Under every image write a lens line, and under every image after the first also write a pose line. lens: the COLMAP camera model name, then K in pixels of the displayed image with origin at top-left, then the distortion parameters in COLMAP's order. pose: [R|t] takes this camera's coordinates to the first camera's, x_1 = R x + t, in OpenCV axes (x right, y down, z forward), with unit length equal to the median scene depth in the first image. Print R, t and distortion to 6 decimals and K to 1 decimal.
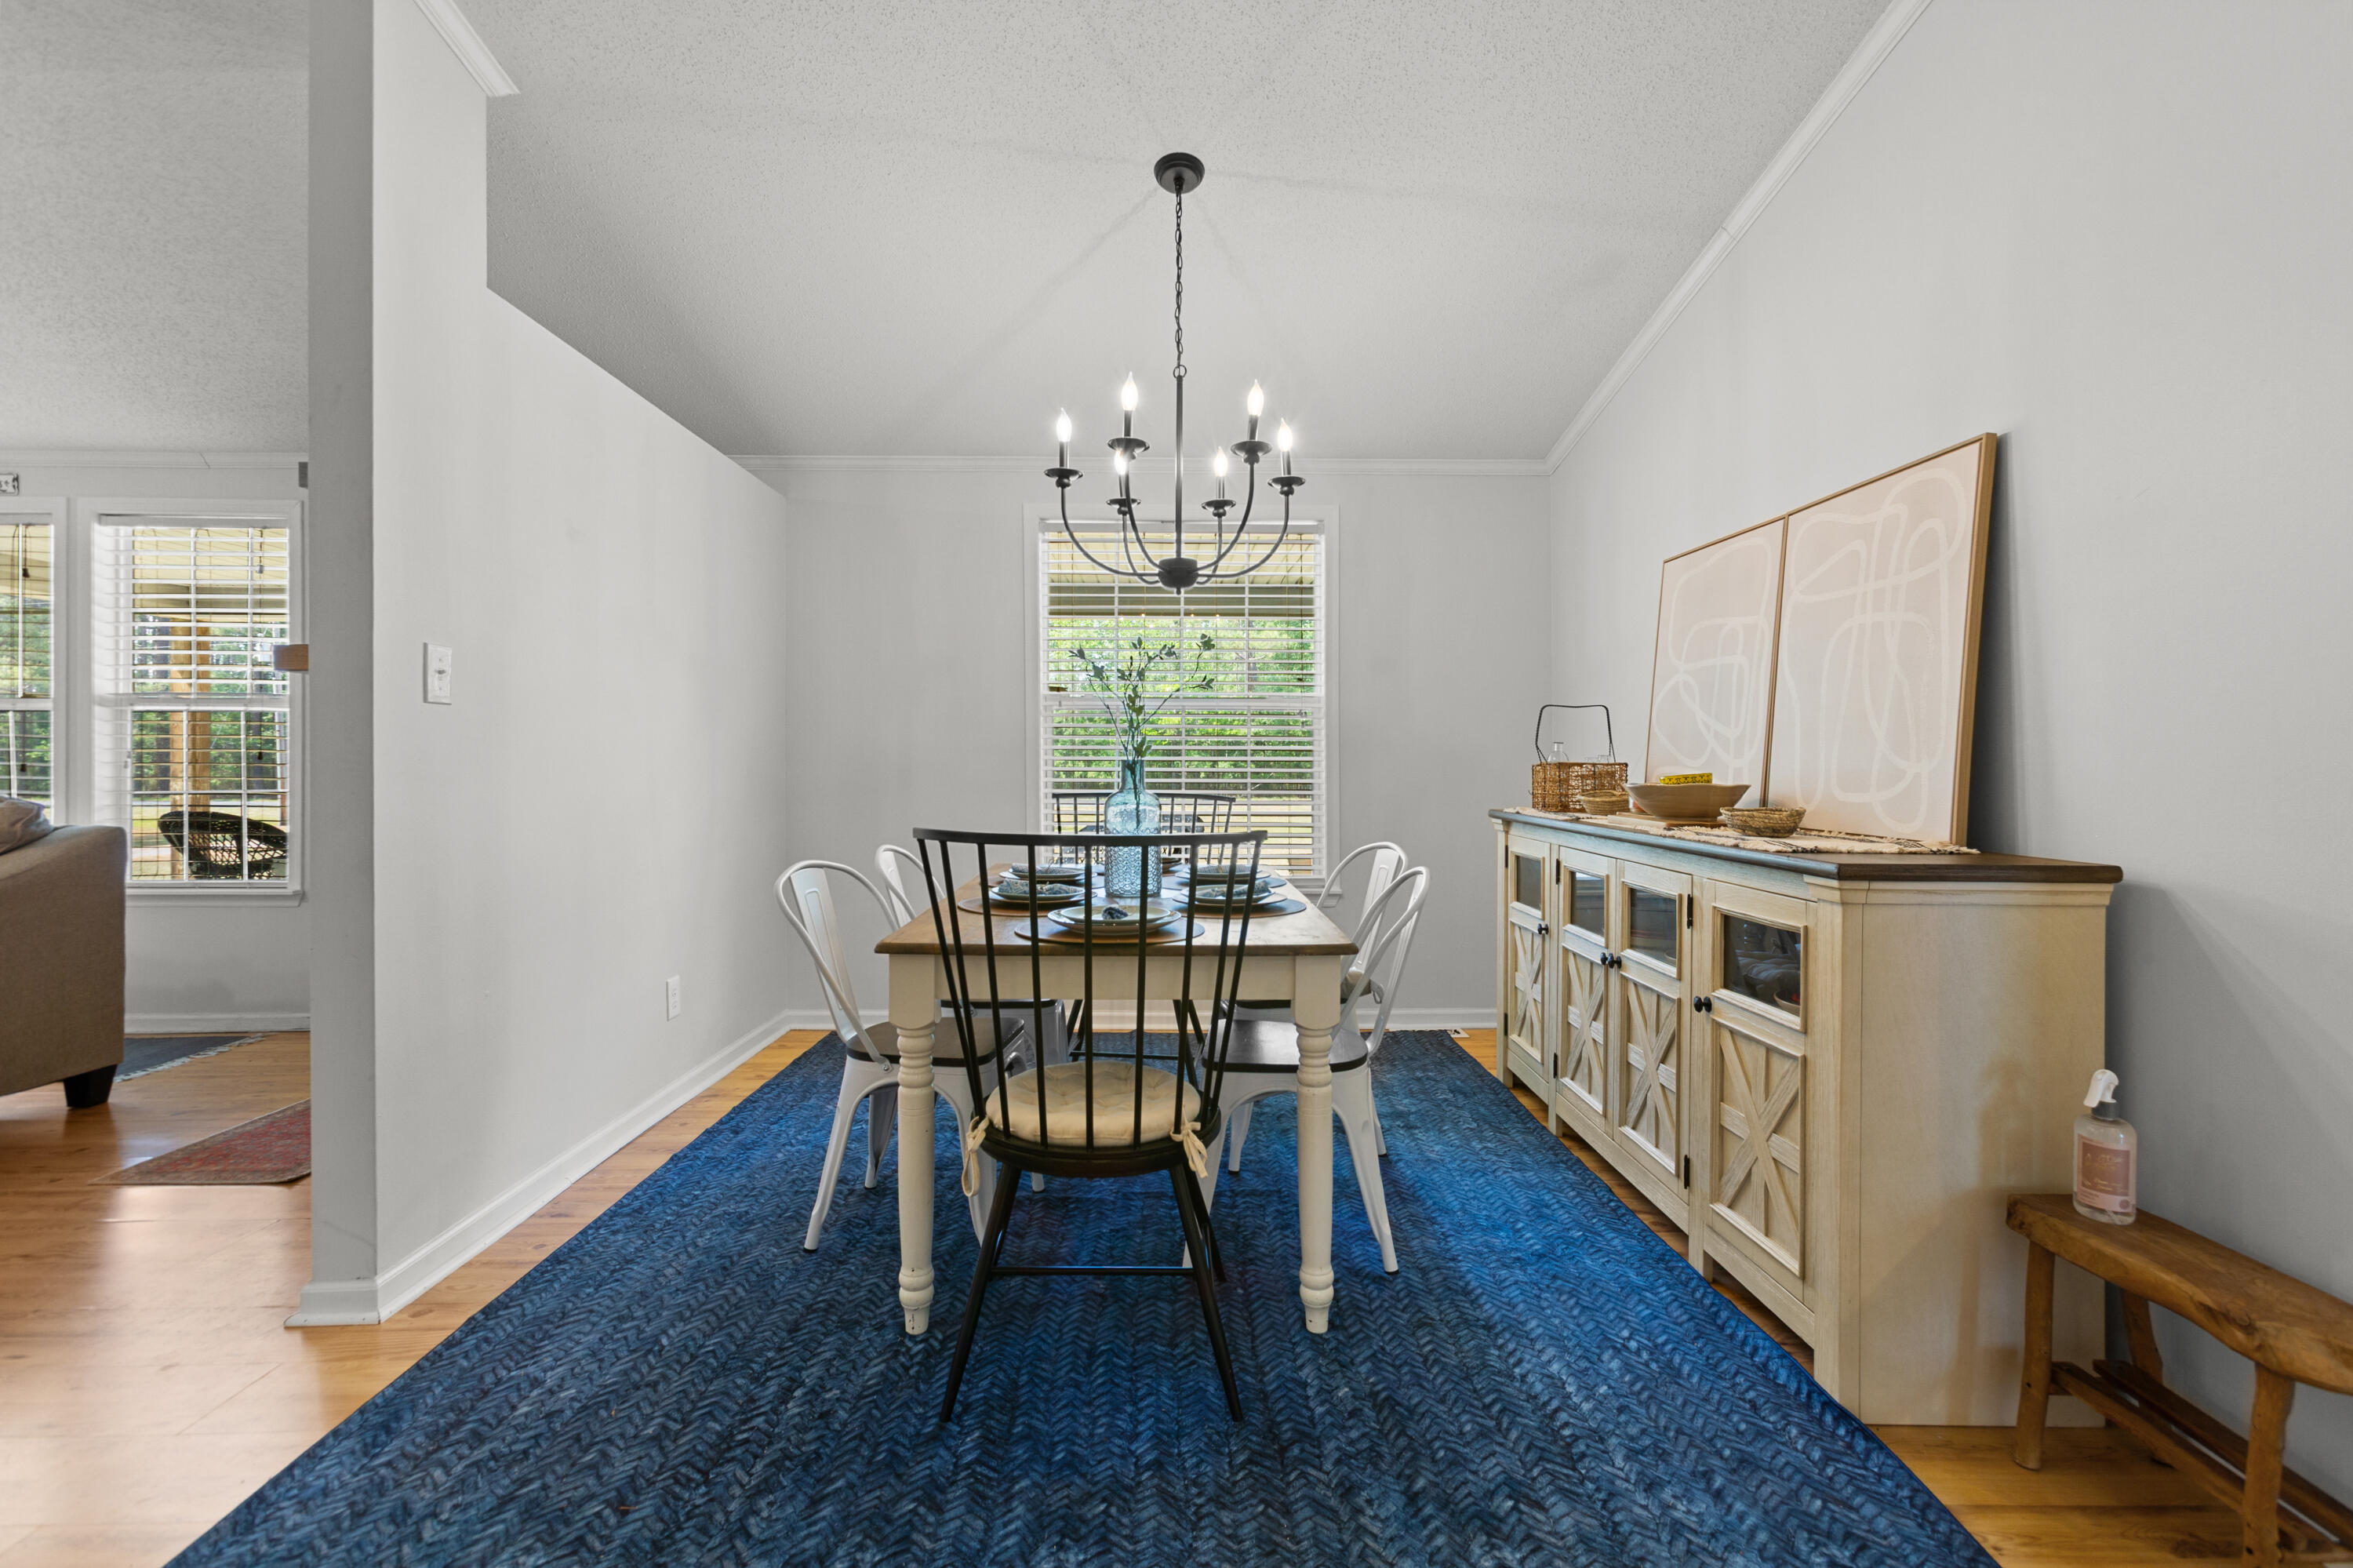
lens RADIAL K [[1051.9, 0, 1178.5], [0, 1051.9, 755.2], [0, 0, 1]] dist [-0.015111, 0.013840]
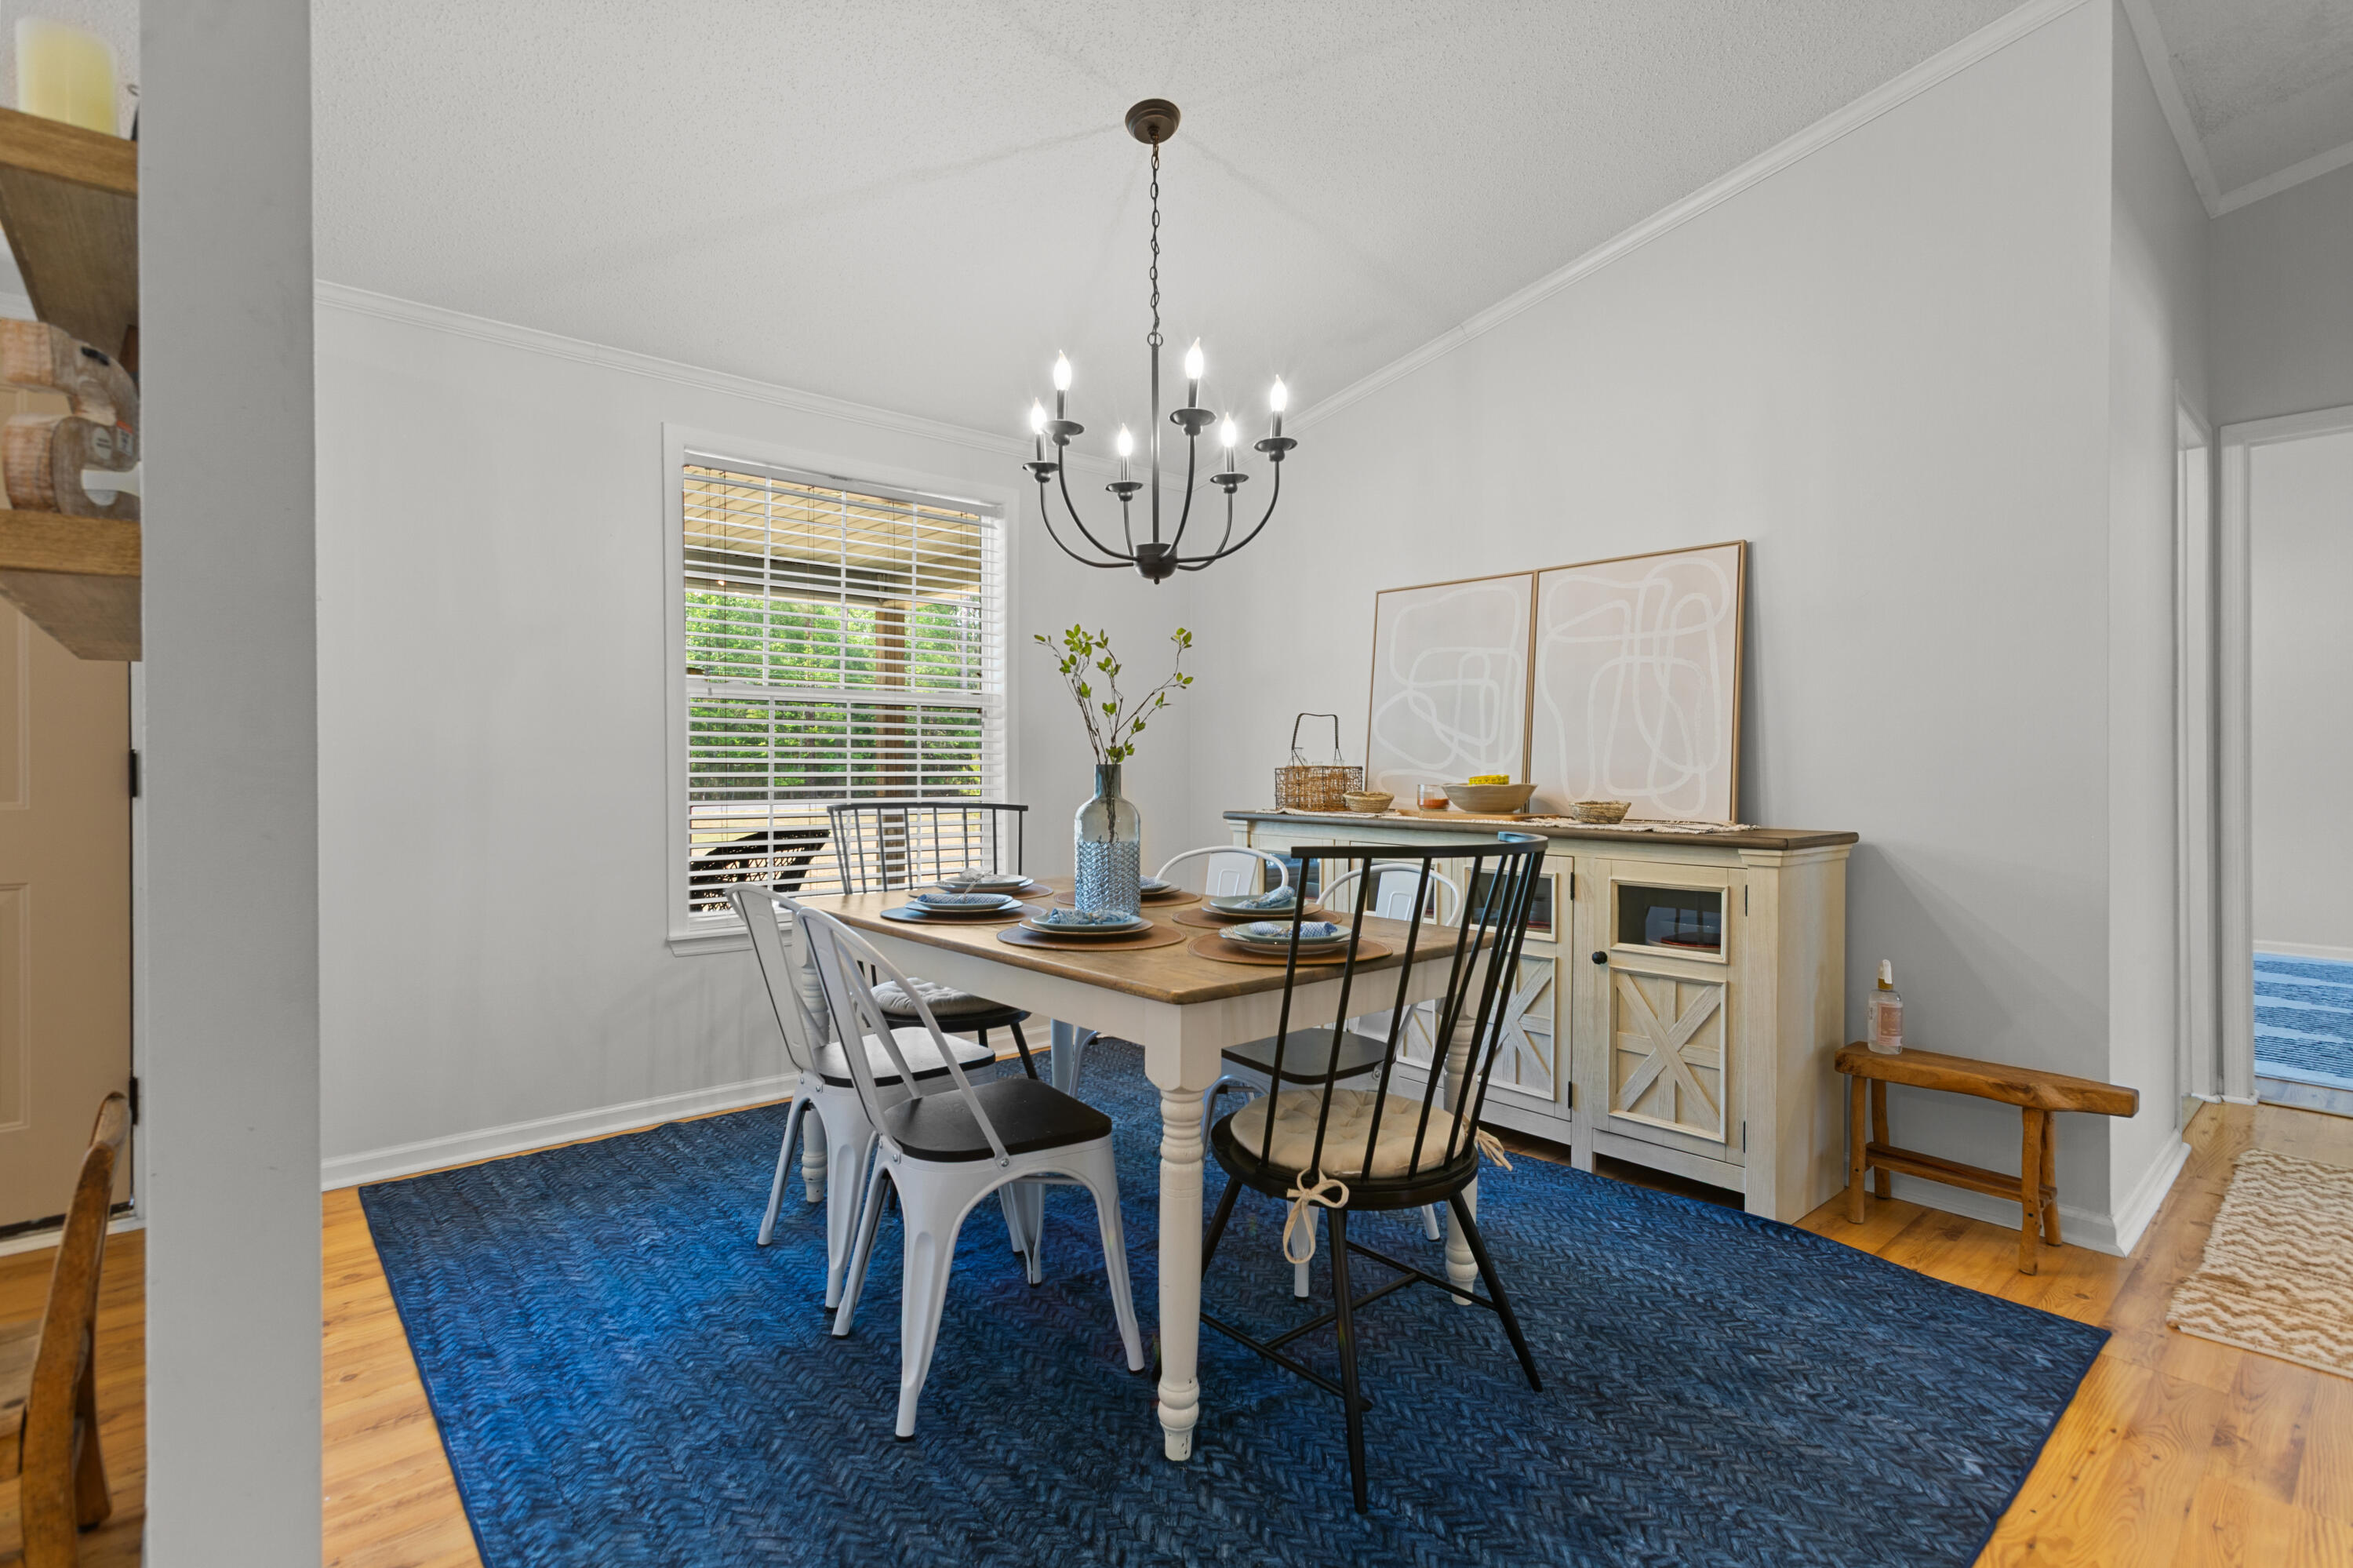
lens RADIAL K [[1113.6, 0, 1181.5], [0, 1113.6, 762.5], [0, 0, 1]] dist [-0.005744, 0.008784]
pose [[0.759386, -0.000871, 0.650640, -0.758721], [-0.003687, 0.999977, 0.005643, -0.004026], [-0.650630, -0.006684, 0.759365, 0.307835]]
